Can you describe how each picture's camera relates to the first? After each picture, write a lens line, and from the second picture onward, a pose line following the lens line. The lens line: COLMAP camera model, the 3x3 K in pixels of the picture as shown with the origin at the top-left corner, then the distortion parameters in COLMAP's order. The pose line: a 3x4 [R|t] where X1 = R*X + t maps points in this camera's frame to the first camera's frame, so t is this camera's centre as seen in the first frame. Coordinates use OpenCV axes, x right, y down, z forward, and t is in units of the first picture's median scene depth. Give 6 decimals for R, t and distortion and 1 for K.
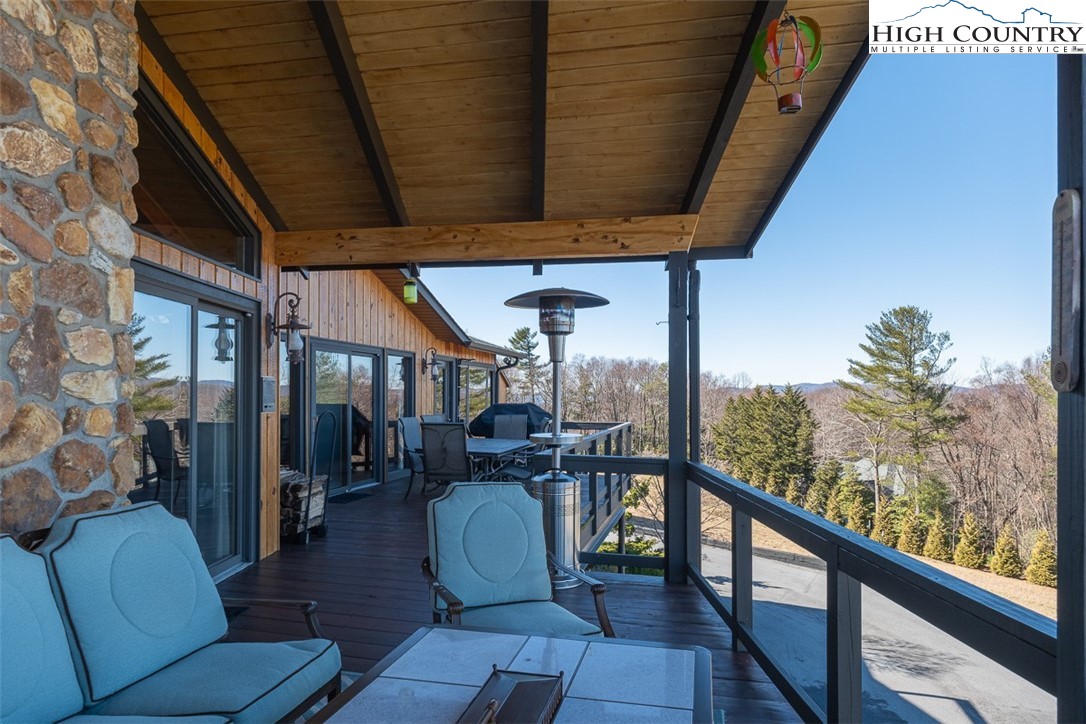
lens RADIAL K [[728.8, 0, 543.0], [0, 728.8, 362.0], [0, 0, 1]] dist [-0.001768, -0.000464]
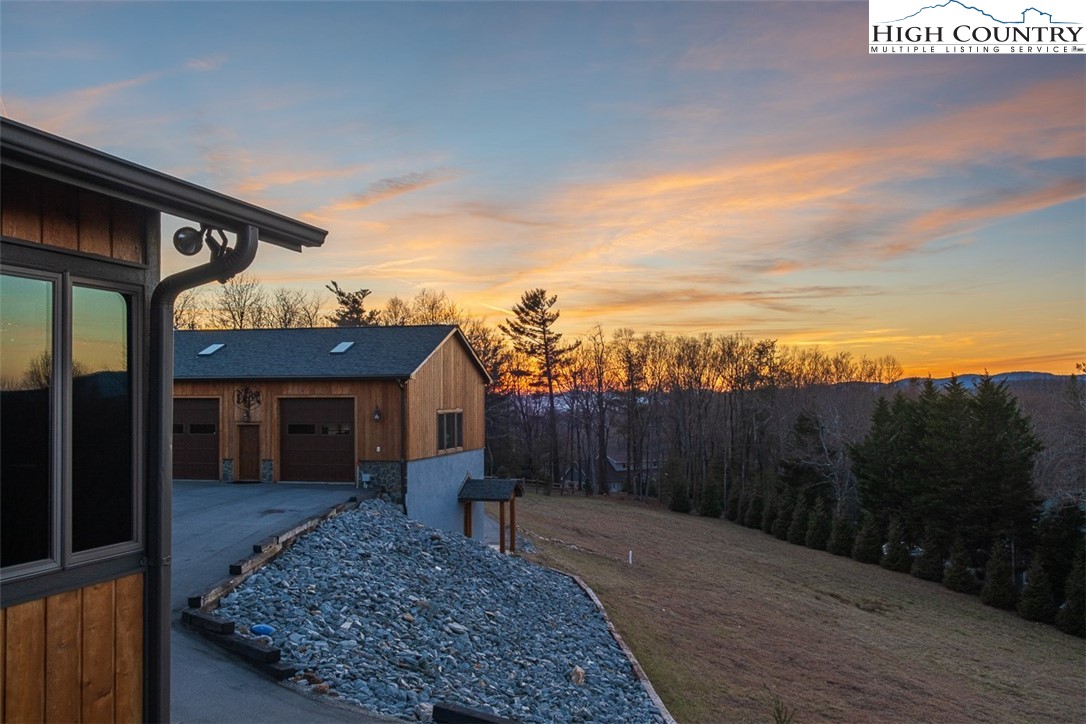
lens RADIAL K [[728.8, 0, 543.0], [0, 728.8, 362.0], [0, 0, 1]] dist [-0.001768, -0.000464]
pose [[0.997398, -0.012710, -0.070962, 0.024001], [0.012954, 0.999912, 0.002987, 0.013814], [0.070918, -0.003899, 0.997475, 0.369561]]
